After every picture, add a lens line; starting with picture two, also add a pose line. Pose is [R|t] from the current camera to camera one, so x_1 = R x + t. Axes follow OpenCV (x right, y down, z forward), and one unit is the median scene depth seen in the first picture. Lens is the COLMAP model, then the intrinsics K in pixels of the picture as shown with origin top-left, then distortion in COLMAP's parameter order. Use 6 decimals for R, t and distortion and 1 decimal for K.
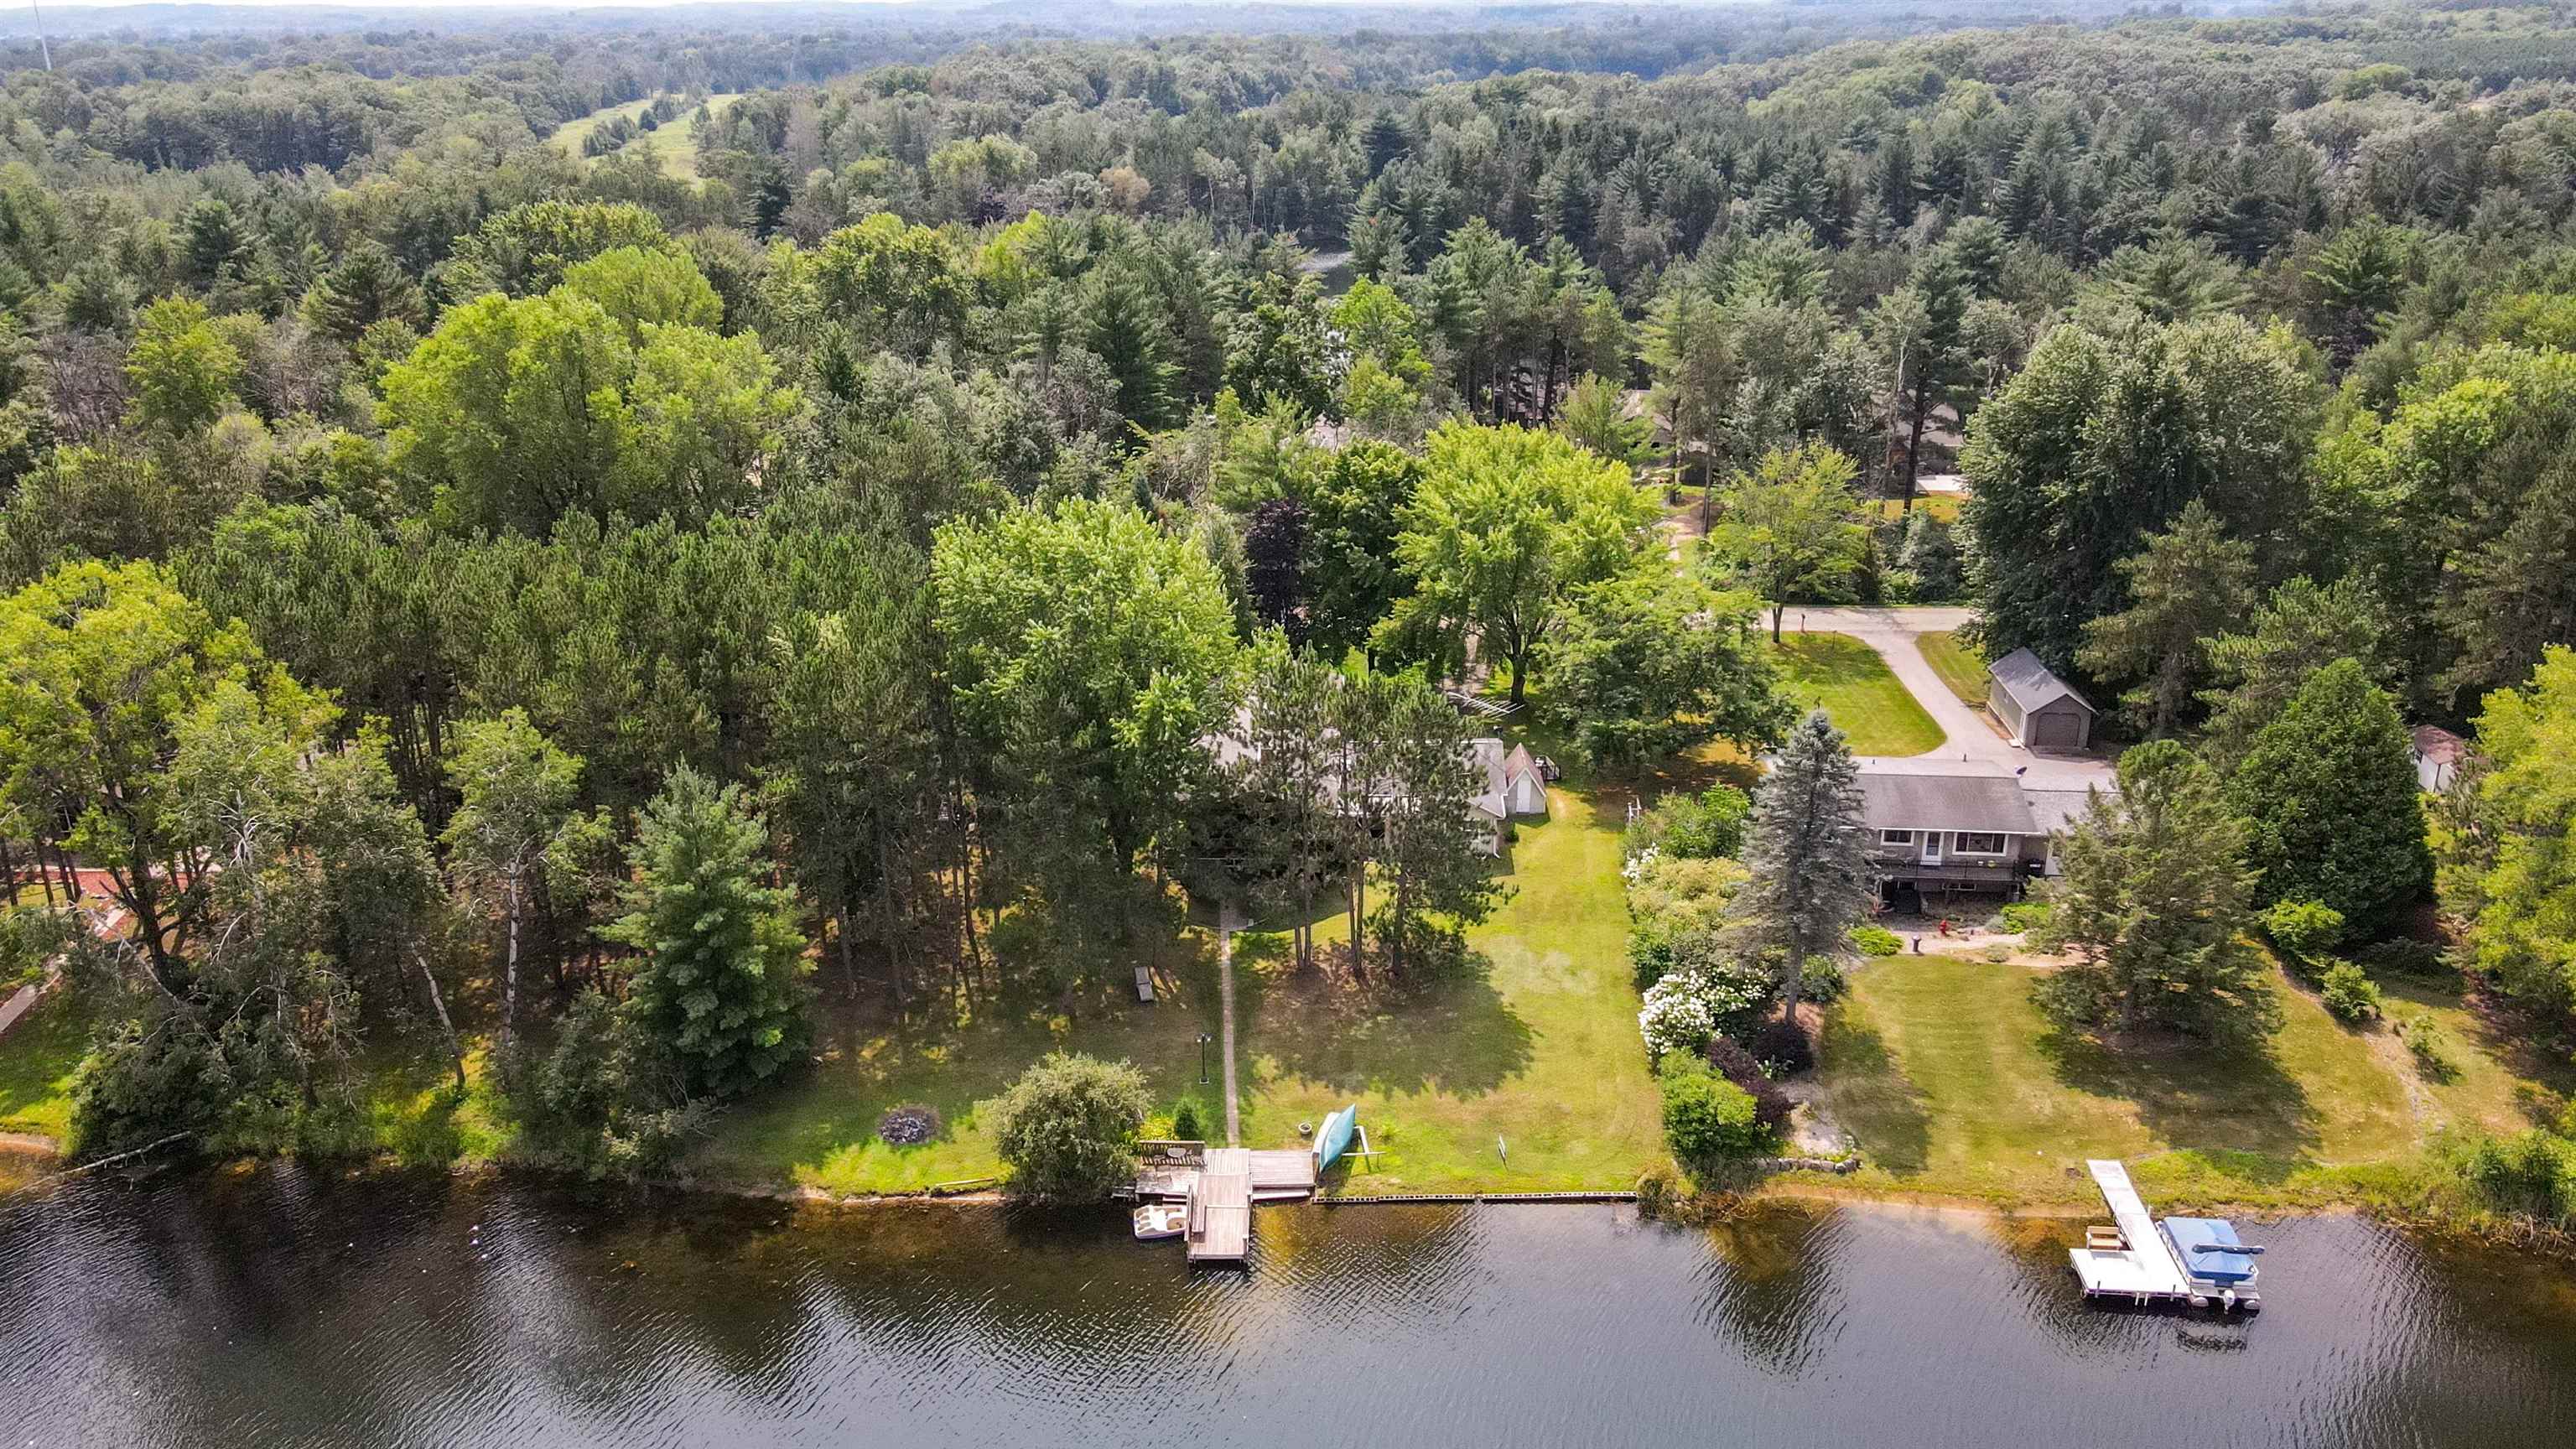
lens RADIAL K [[1896.3, 0, 1289.9], [0, 1896.3, 727.5], [0, 0, 1]] dist [0.014751, 0.015356]
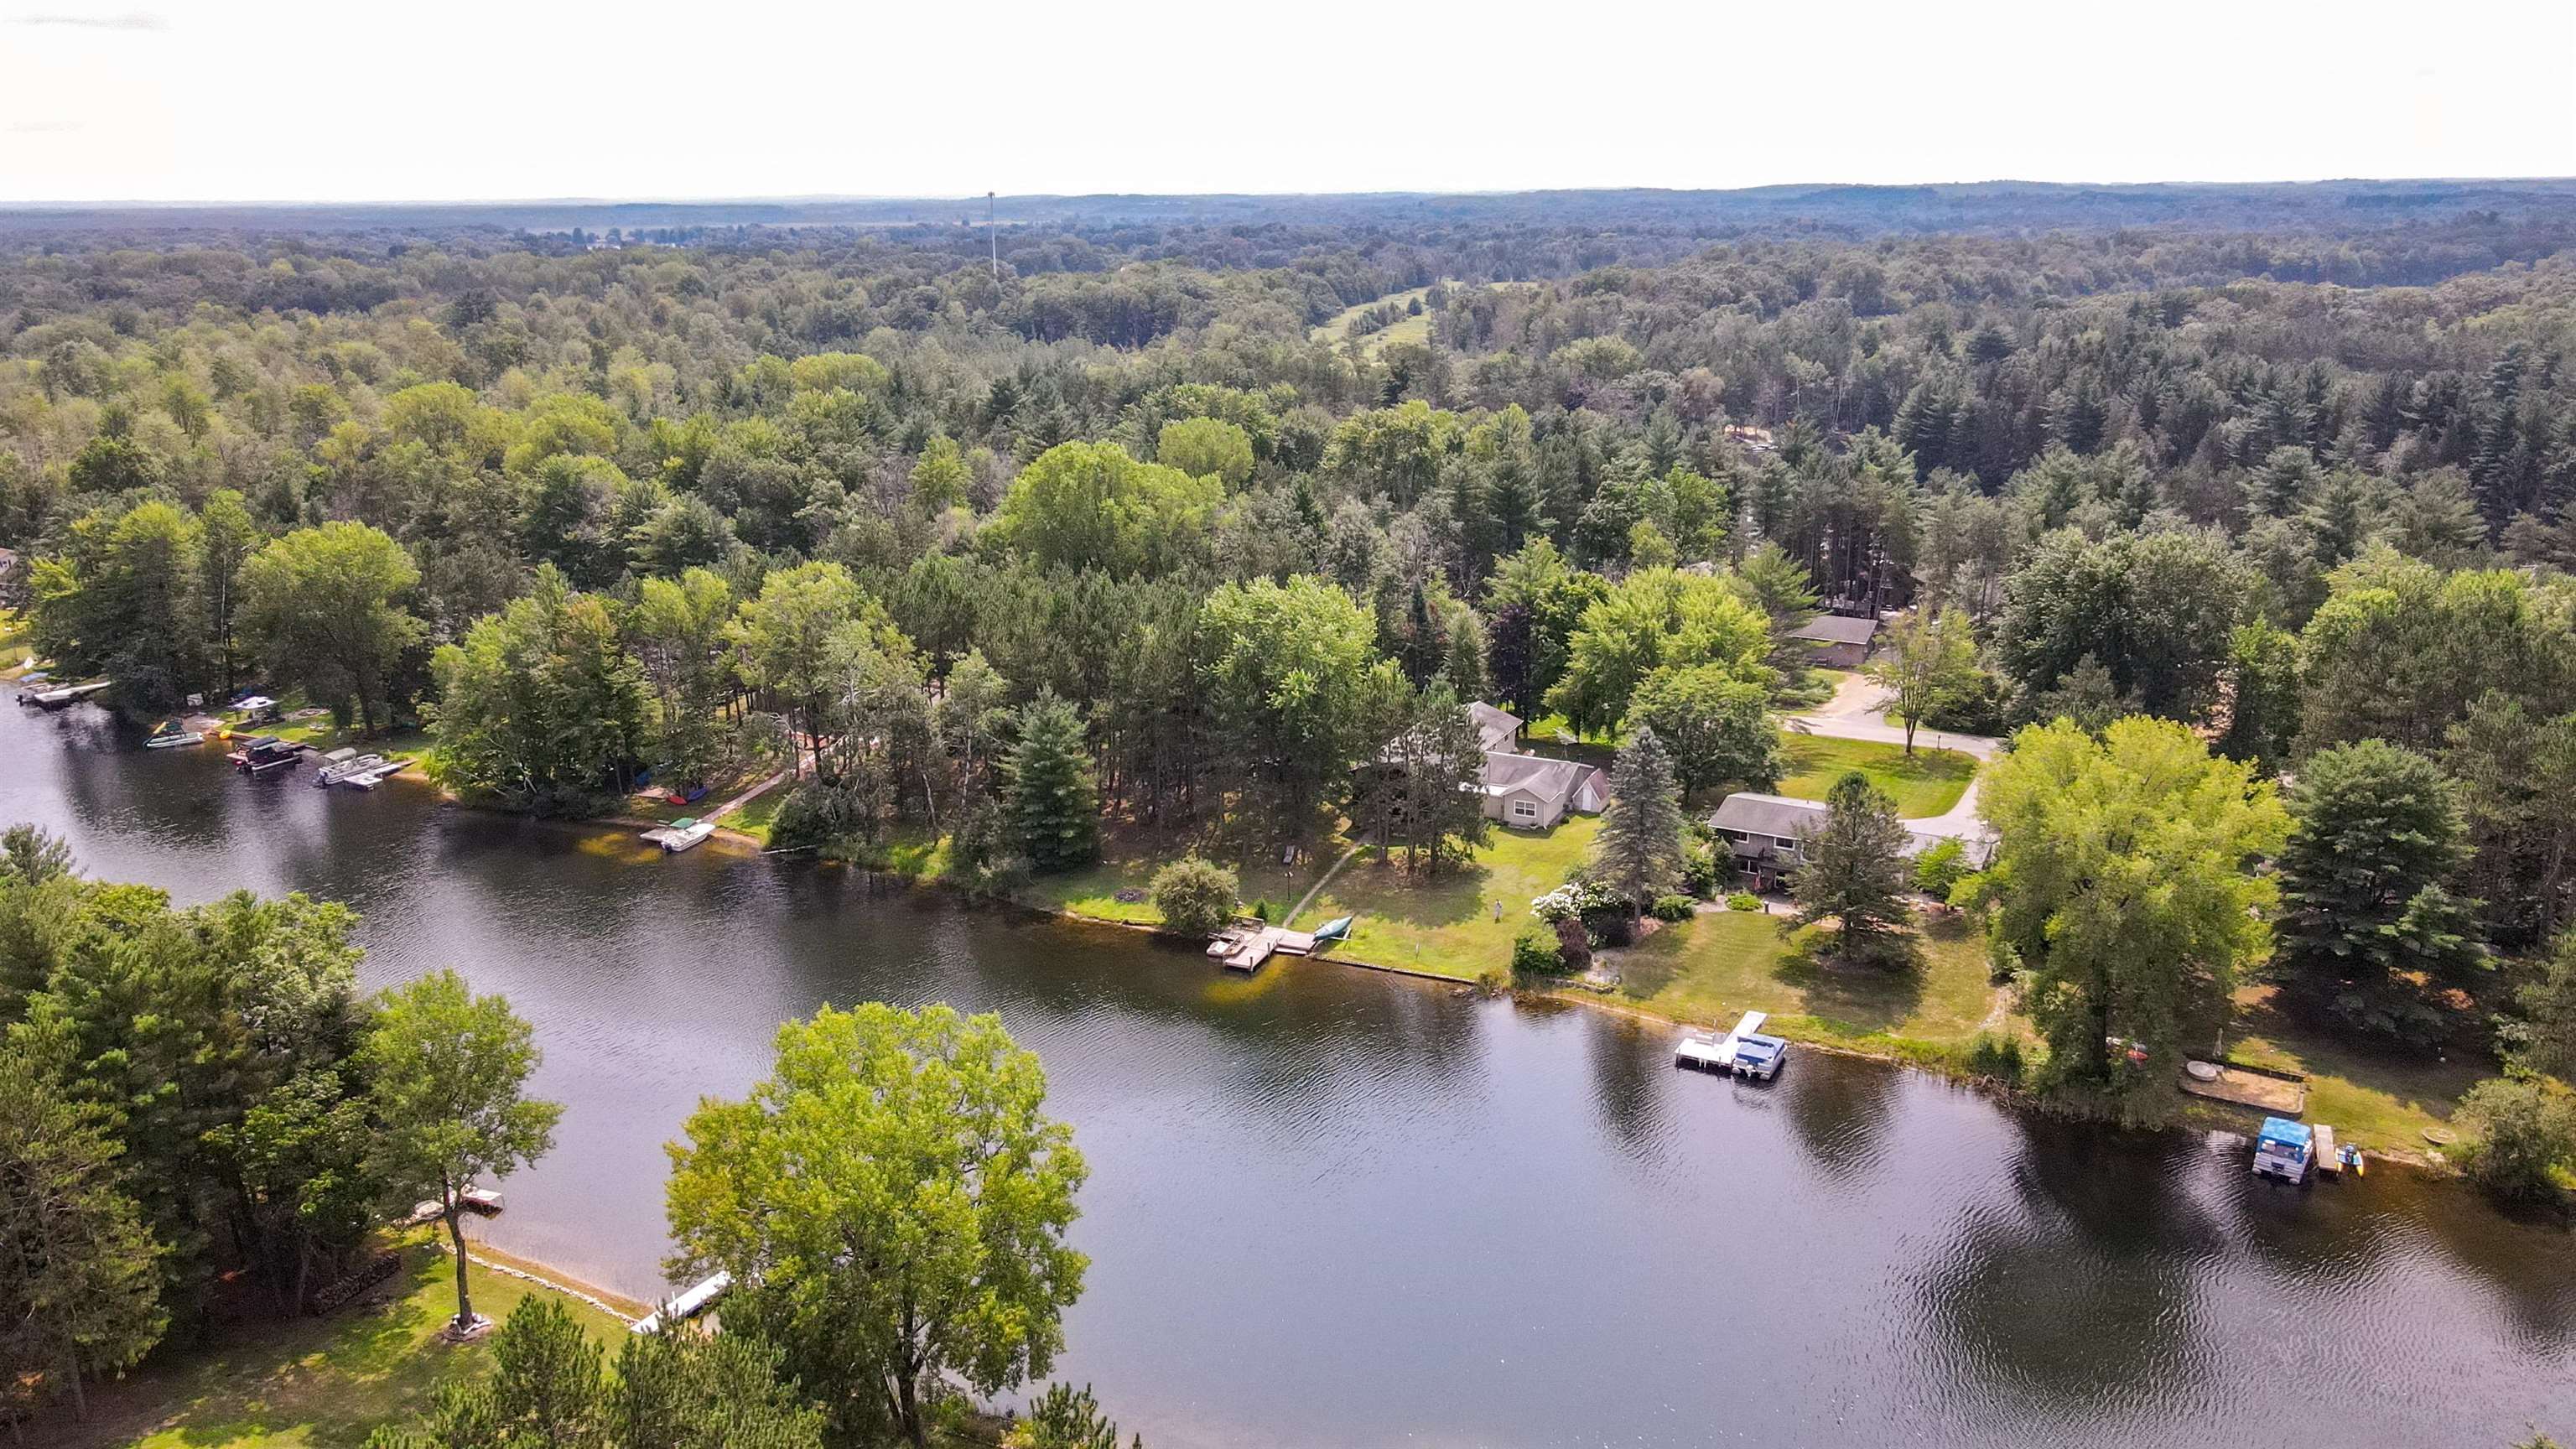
lens RADIAL K [[1896.3, 0, 1293.6], [0, 1896.3, 735.1], [0, 0, 1]] dist [0.014751, 0.015356]
pose [[0.915834, 0.113406, -0.385210, 0.536372], [-0.145029, 0.987955, -0.053952, 0.111164], [0.374452, 0.105278, 0.921251, -0.552773]]
